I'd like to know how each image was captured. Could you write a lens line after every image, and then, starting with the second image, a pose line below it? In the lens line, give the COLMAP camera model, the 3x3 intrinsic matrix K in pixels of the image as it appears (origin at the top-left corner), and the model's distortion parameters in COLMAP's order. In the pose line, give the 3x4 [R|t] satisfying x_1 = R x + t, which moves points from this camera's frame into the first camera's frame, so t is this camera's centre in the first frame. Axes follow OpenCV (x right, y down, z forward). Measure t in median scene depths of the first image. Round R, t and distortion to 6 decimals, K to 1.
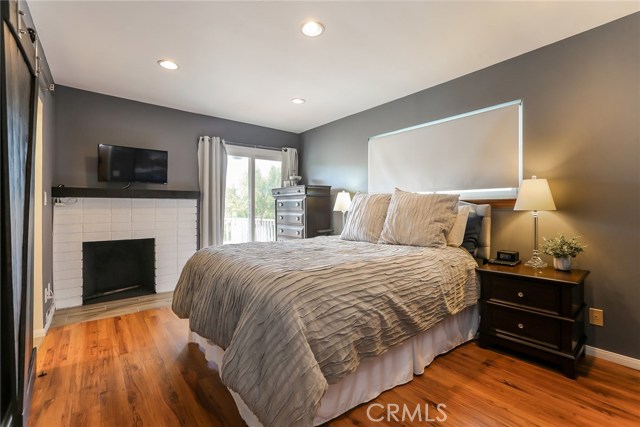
lens RADIAL K [[299.8, 0, 322.1], [0, 299.8, 210.4], [0, 0, 1]] dist [-0.000328, 0.000126]
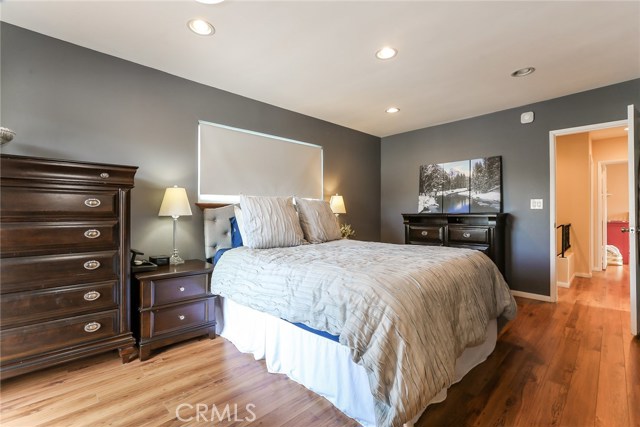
lens RADIAL K [[283.9, 0, 320.0], [0, 283.9, 213.5], [0, 0, 1]] dist [-0.003047, -0.000421]
pose [[-0.115451, -0.008987, 0.993273, -0.607492], [0.006434, 0.999931, 0.009795, -0.006210], [-0.993292, 0.007522, -0.115385, 0.781113]]
